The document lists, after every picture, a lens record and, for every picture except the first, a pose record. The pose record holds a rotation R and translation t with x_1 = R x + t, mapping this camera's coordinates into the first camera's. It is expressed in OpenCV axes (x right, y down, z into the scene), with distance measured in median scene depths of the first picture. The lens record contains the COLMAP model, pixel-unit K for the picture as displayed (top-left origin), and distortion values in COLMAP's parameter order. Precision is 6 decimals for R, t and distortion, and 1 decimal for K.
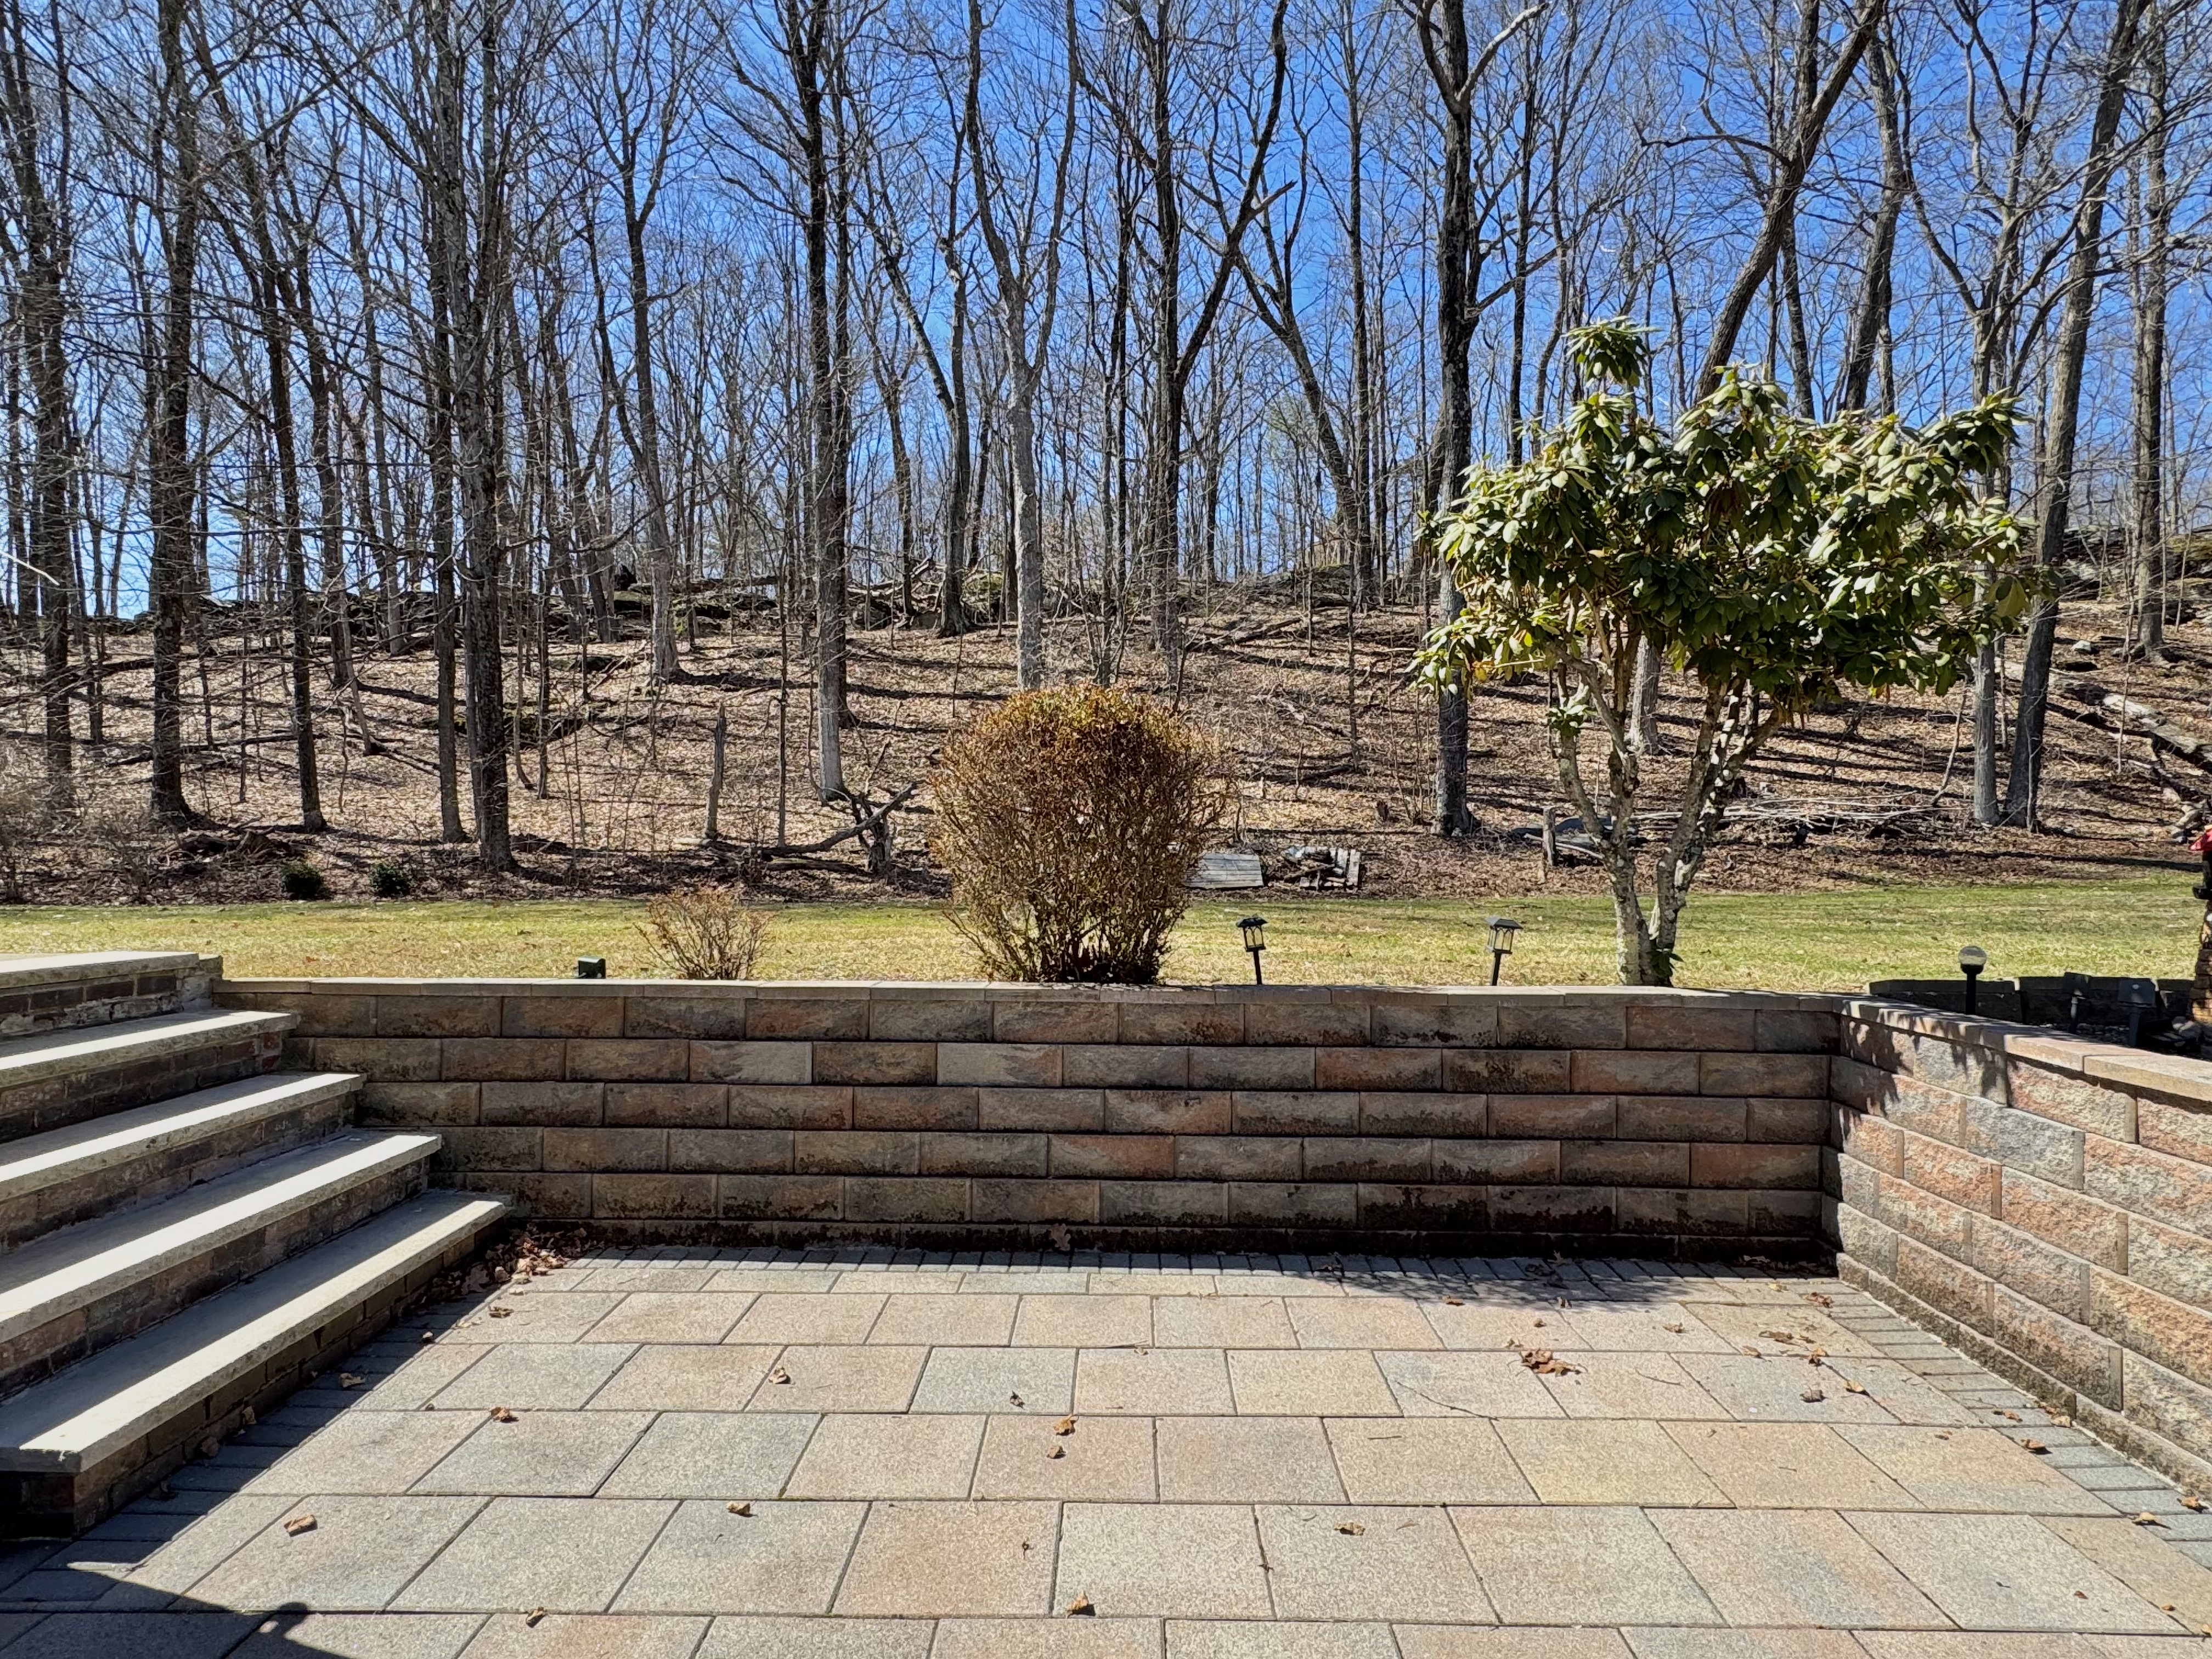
lens RADIAL K [[1251.6, 0, 1102.1], [0, 1251.6, 836.2], [0, 0, 1]] dist [0.002958, 0.000226]
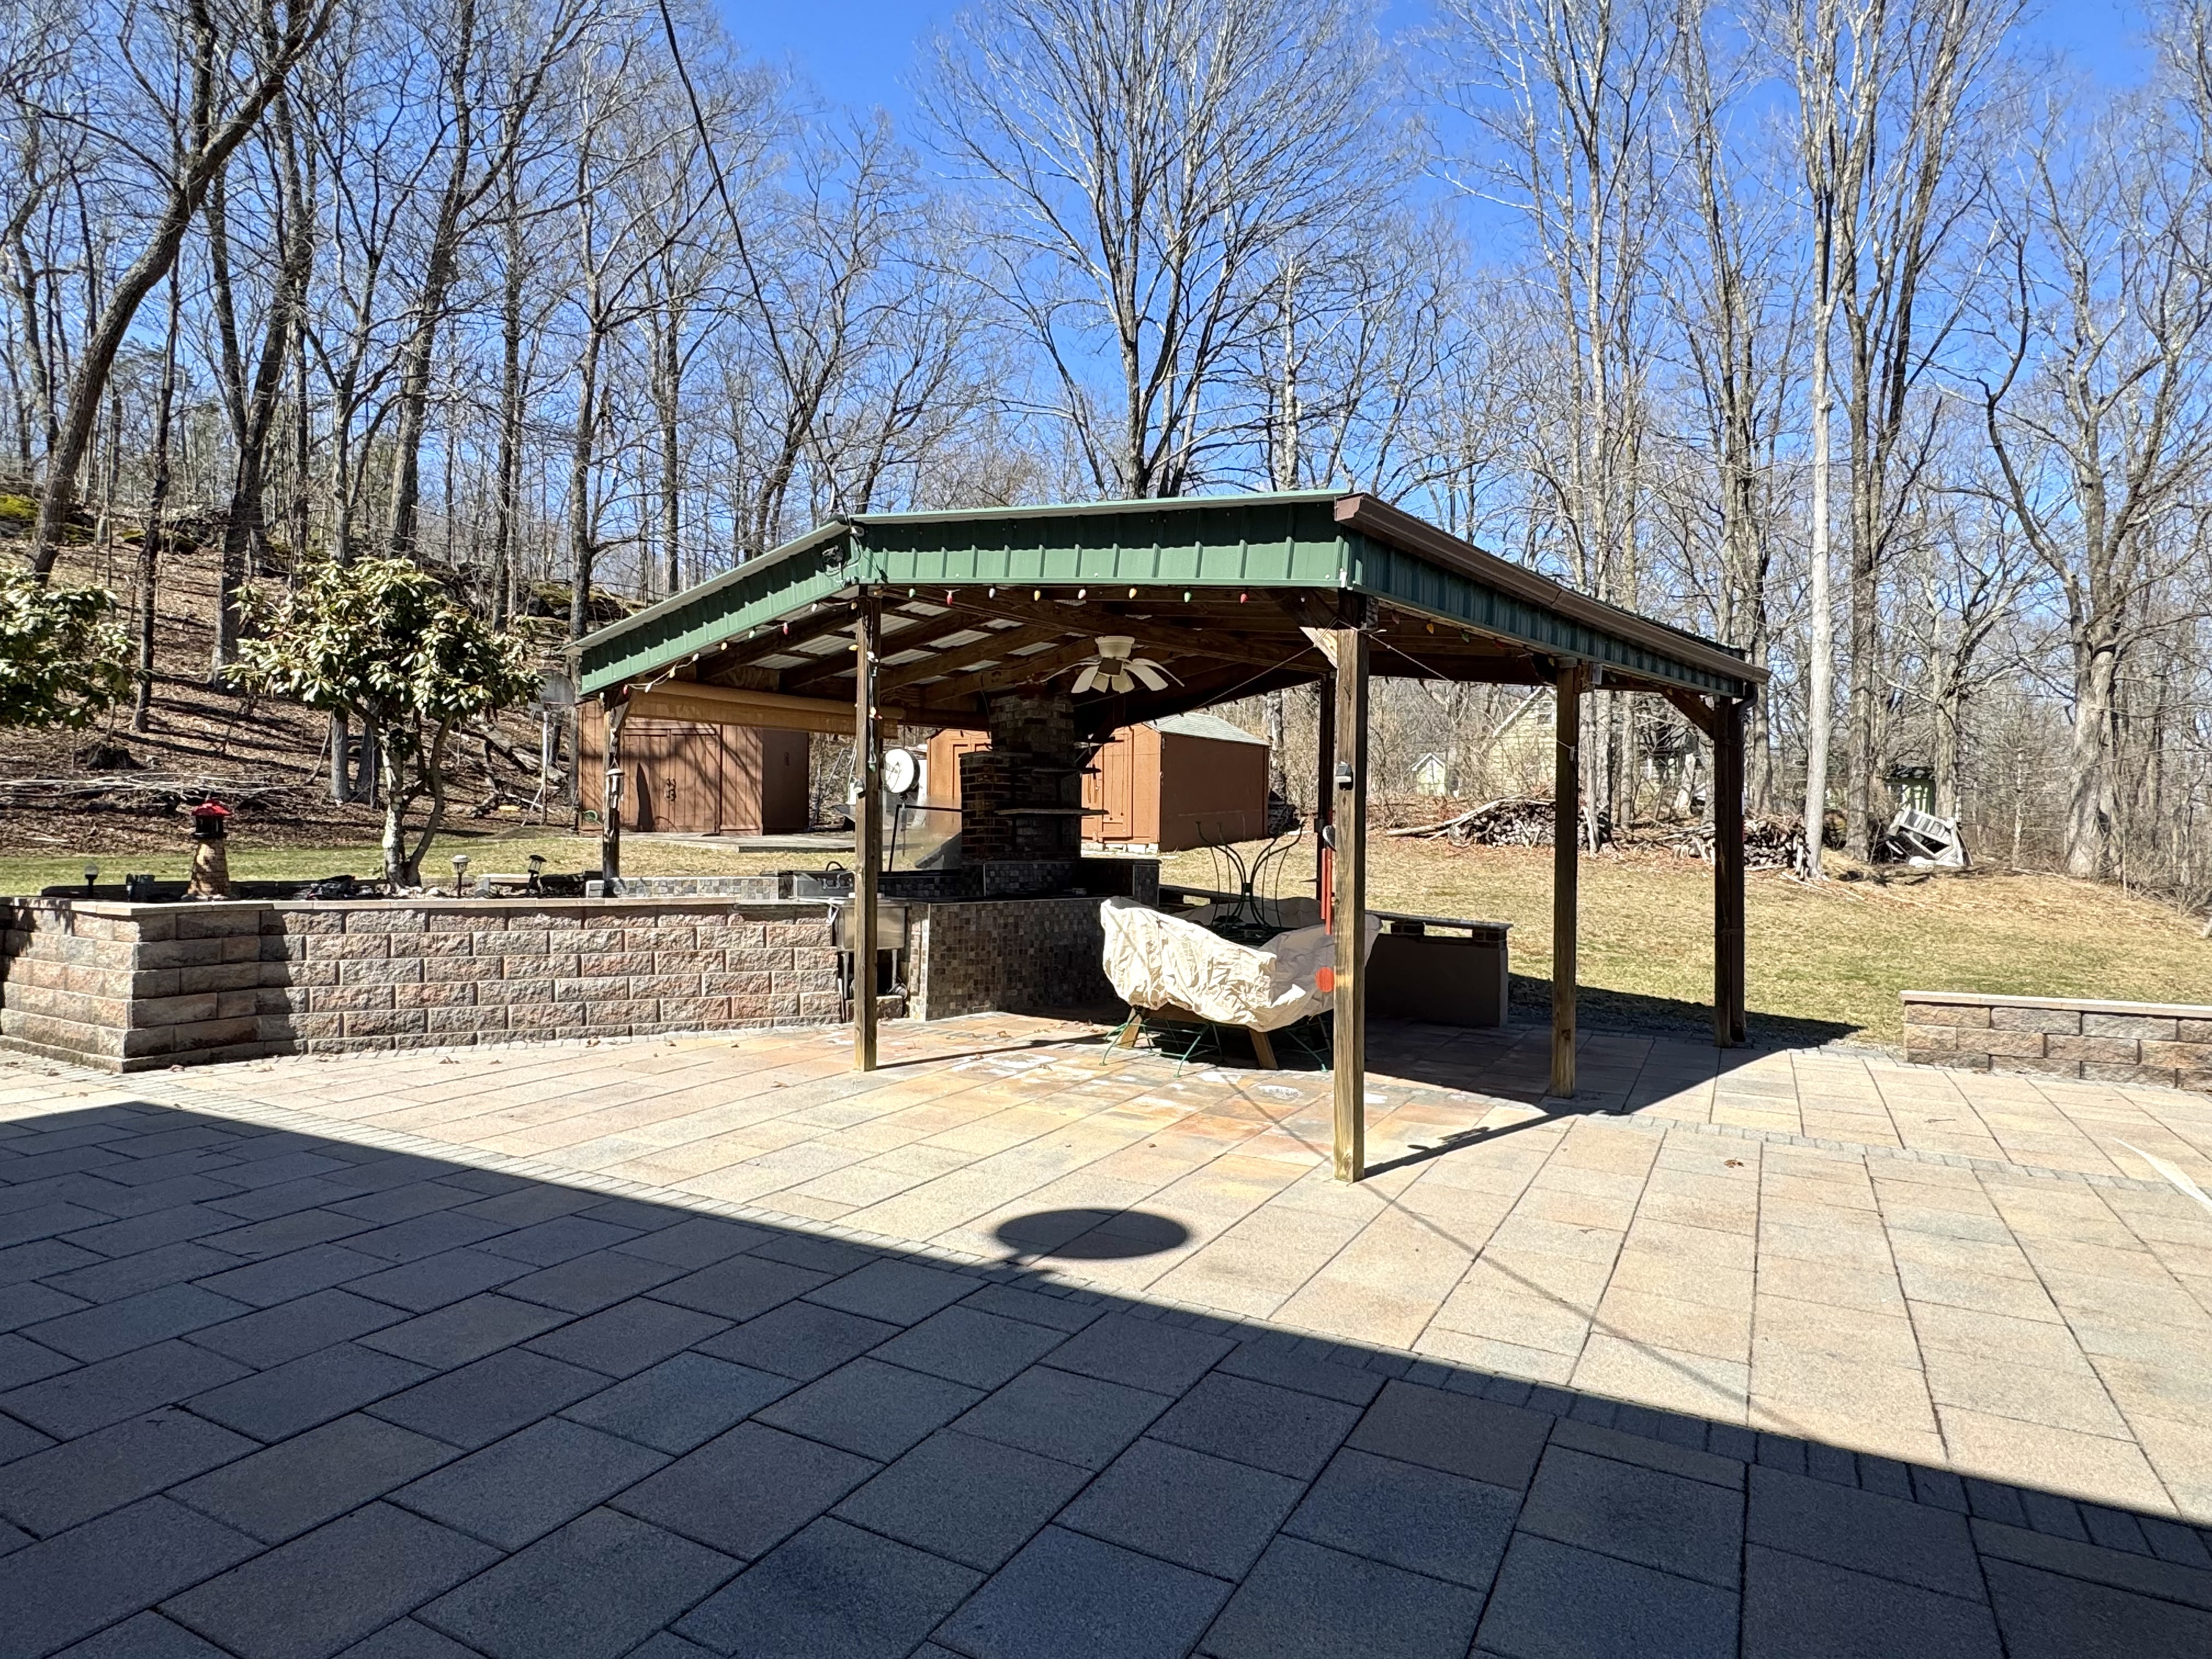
lens RADIAL K [[1251.6, 0, 1101.6], [0, 1251.6, 832.1], [0, 0, 1]] dist [0.002958, 0.000226]
pose [[0.454719, 0.008816, 0.890591, -0.057774], [-0.025465, 0.999671, 0.003106, -0.001596], [-0.890271, -0.024091, 0.454794, -0.232342]]
